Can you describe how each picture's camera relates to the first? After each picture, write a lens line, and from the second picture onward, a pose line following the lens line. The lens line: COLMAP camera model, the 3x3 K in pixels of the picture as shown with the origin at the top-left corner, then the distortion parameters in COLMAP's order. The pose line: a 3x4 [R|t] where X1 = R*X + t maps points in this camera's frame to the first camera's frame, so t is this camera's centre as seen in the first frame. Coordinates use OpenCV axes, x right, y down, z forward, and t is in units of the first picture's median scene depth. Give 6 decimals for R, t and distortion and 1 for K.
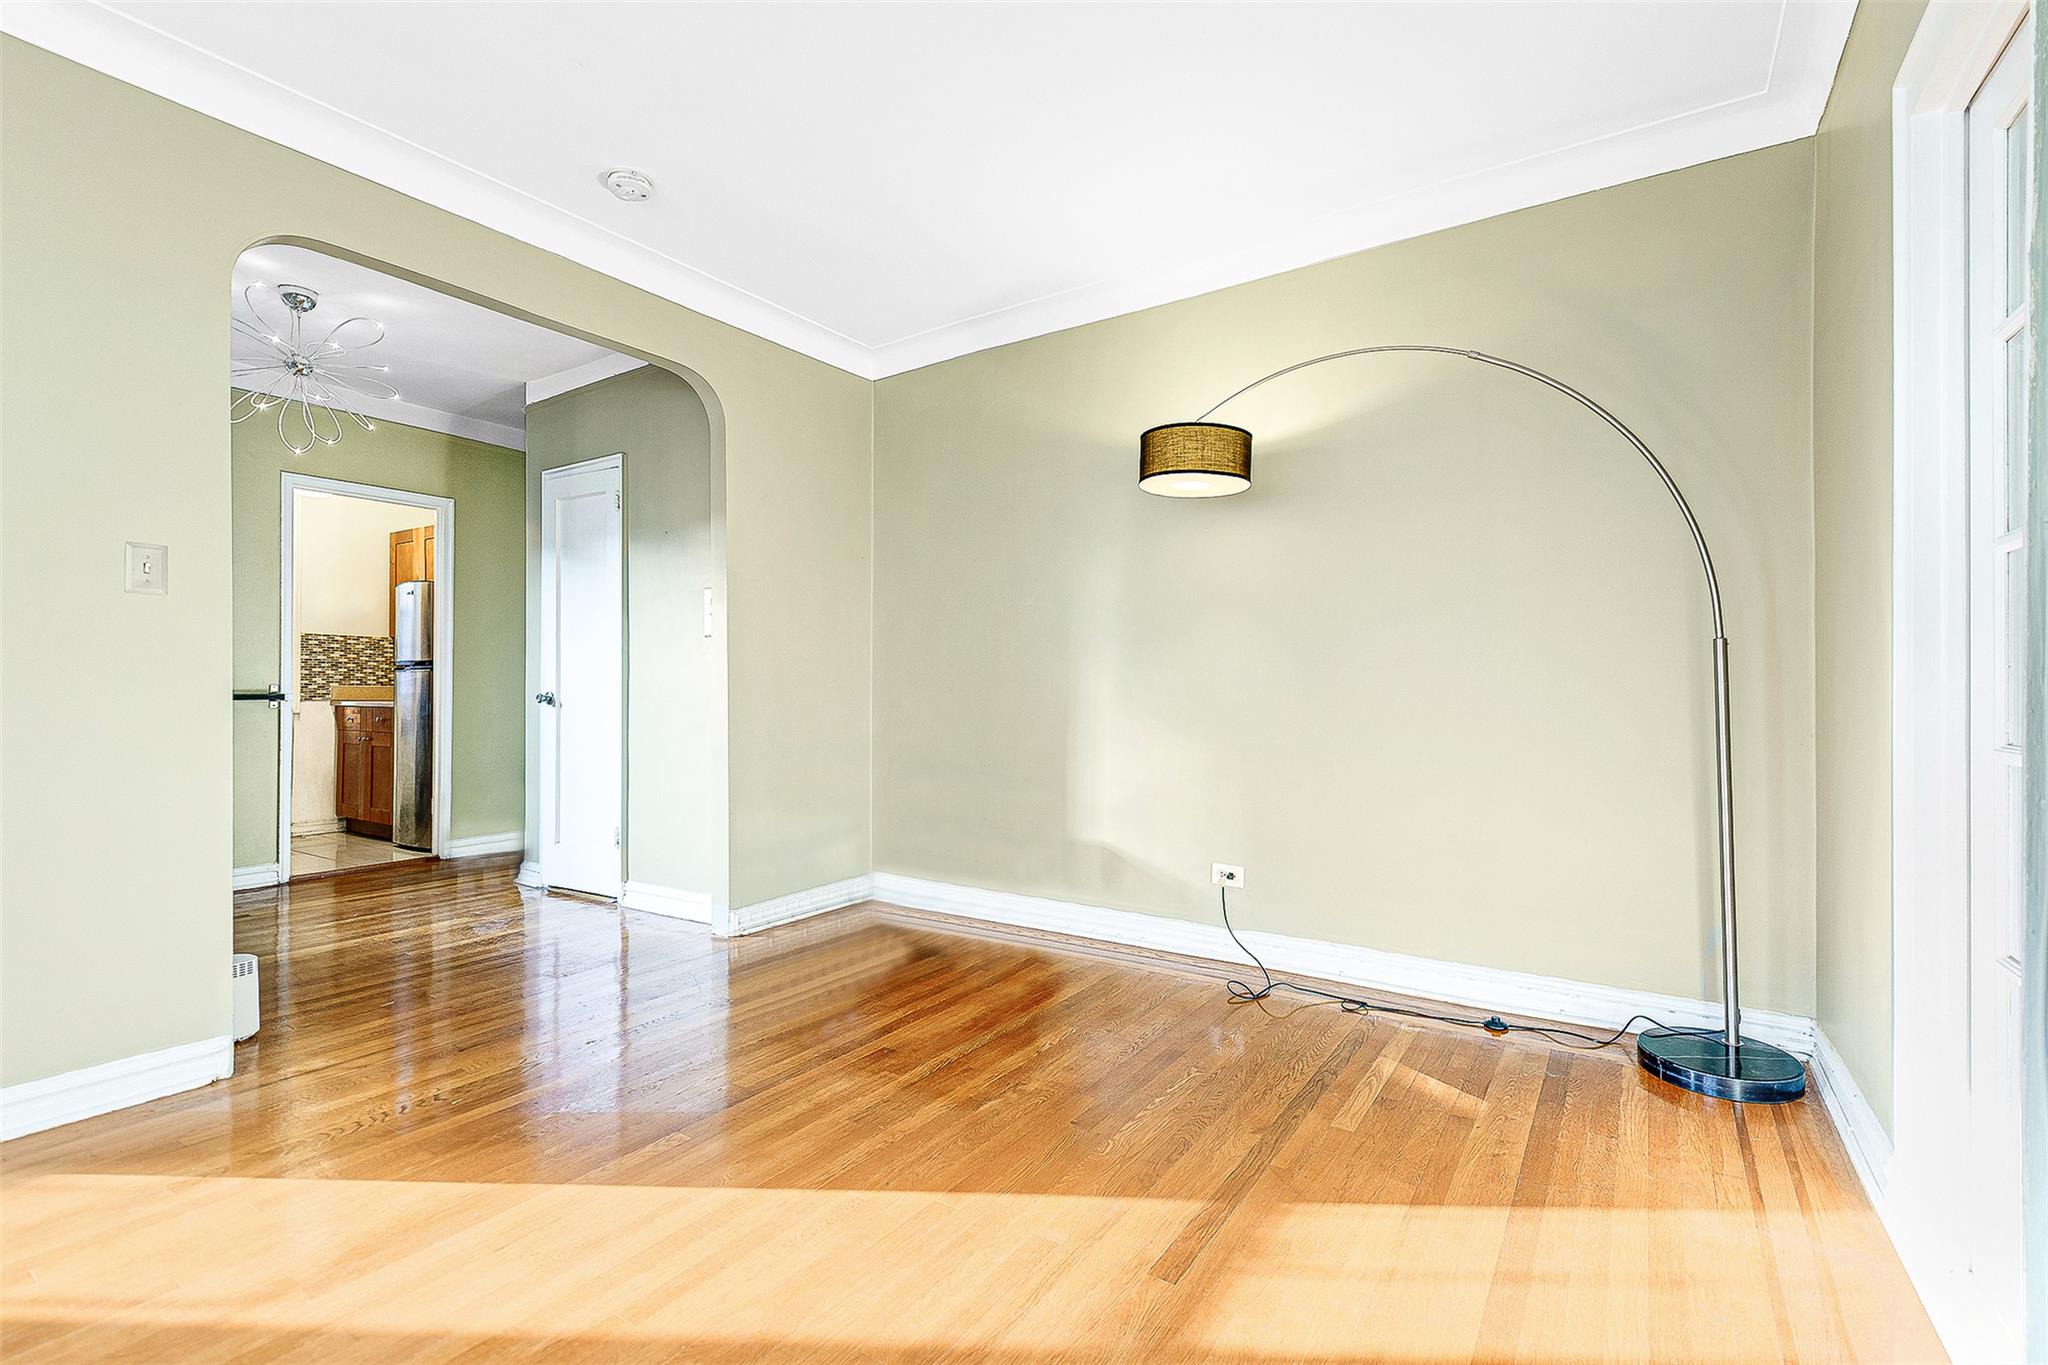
lens RADIAL K [[904.9, 0, 1055.7], [0, 904.9, 682.4], [0, 0, 1]] dist [0.003709, 0.000294]
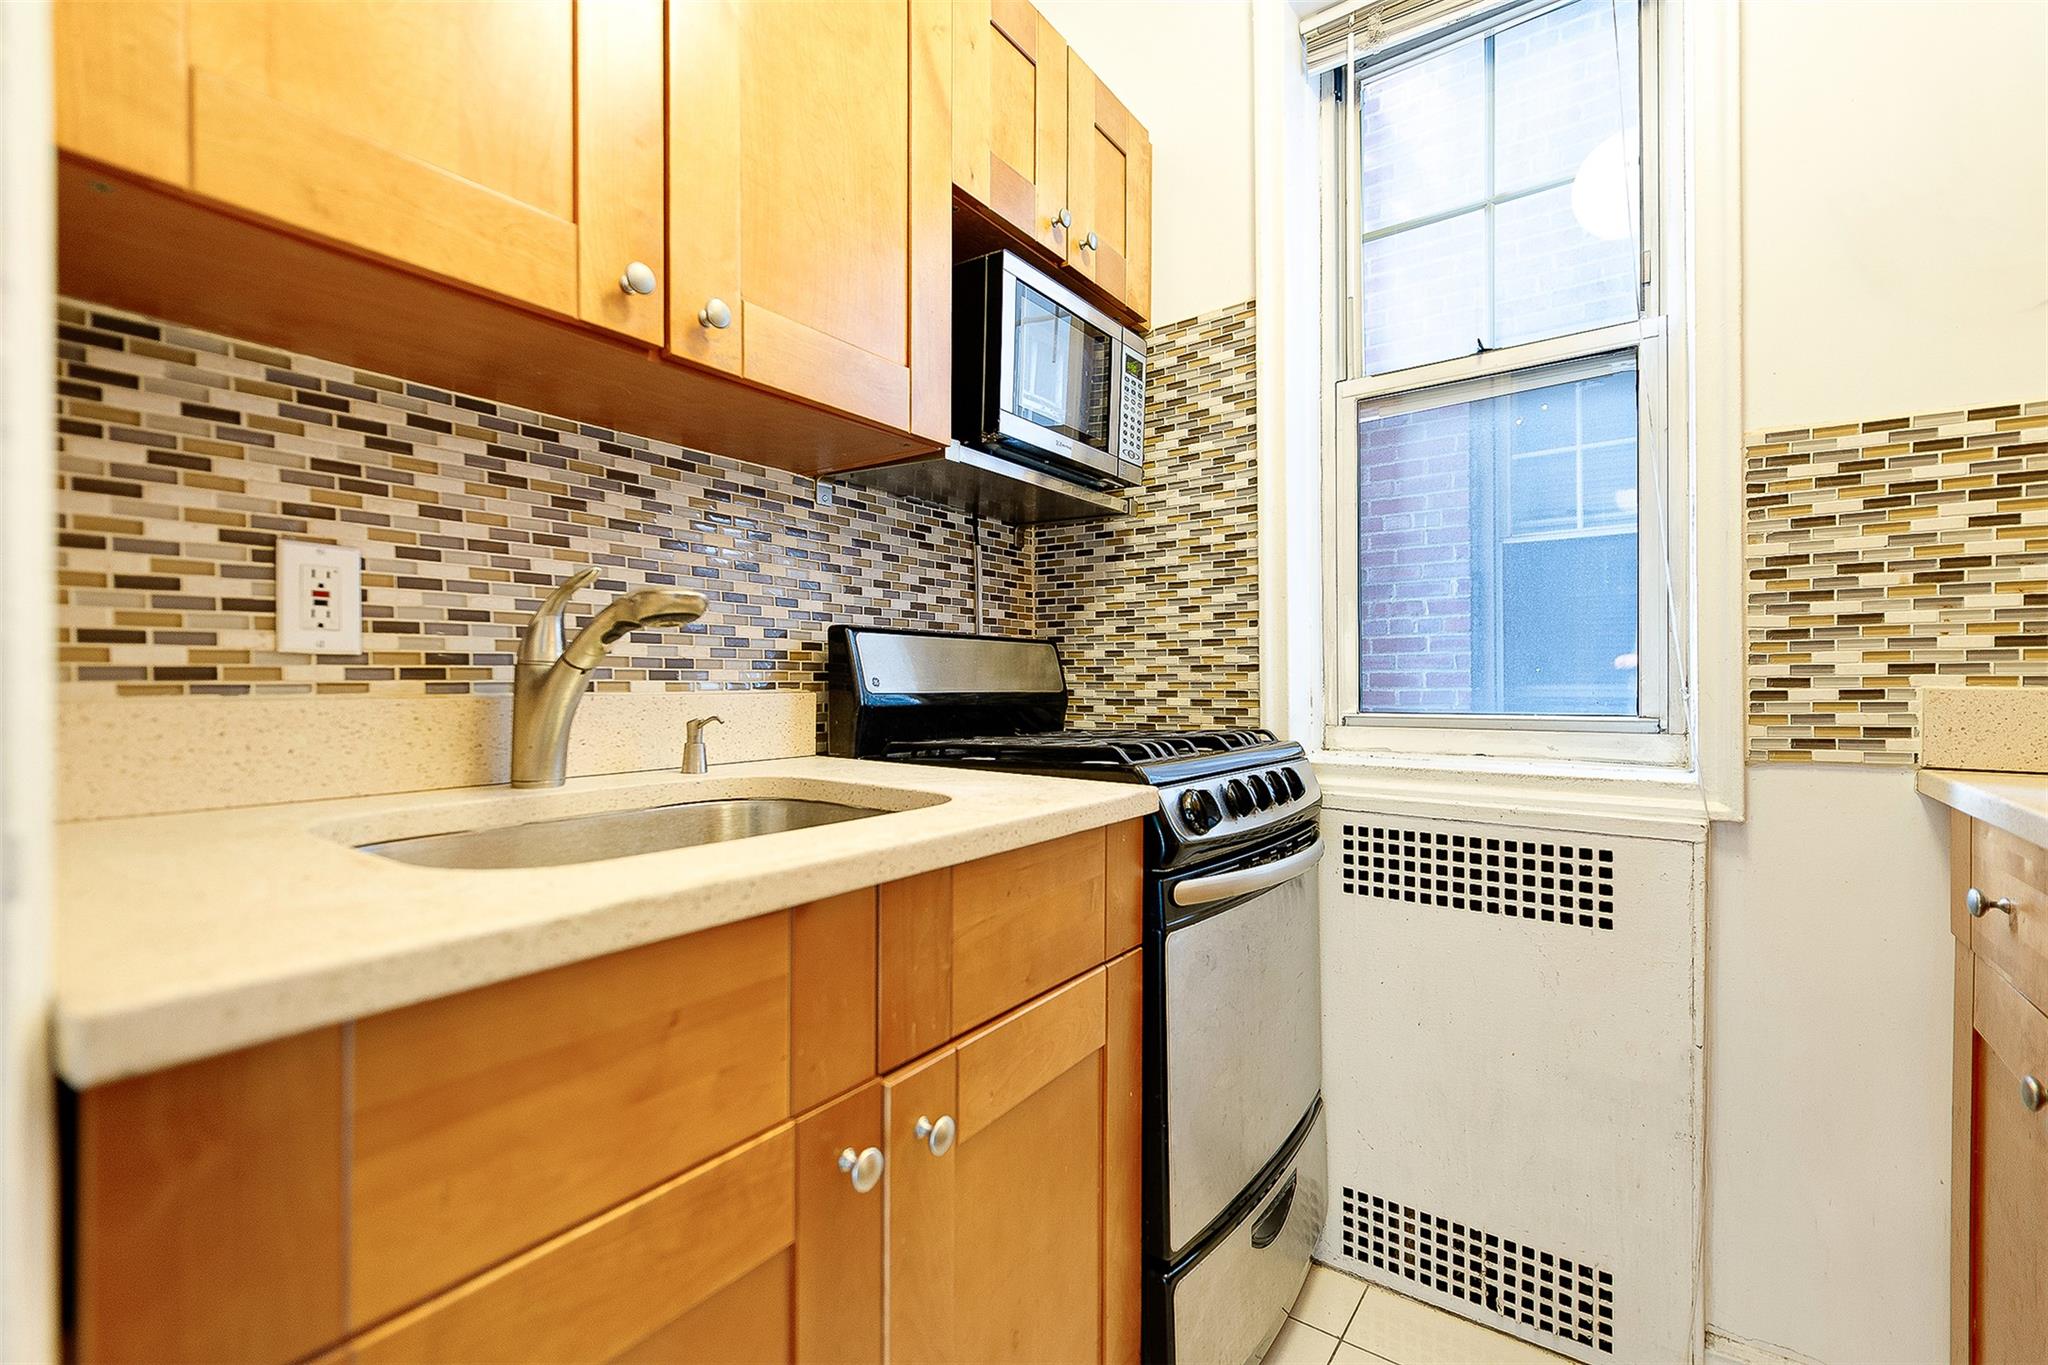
lens RADIAL K [[897.4, 0, 1023.0], [0, 897.4, 686.1], [0, 0, 1]] dist [0.003681, -0.003496]
pose [[-0.058721, -0.002722, -0.998271, -0.887246], [0.009603, 0.999948, -0.003292, 0.002761], [0.998228, -0.009780, -0.058692, 1.215412]]
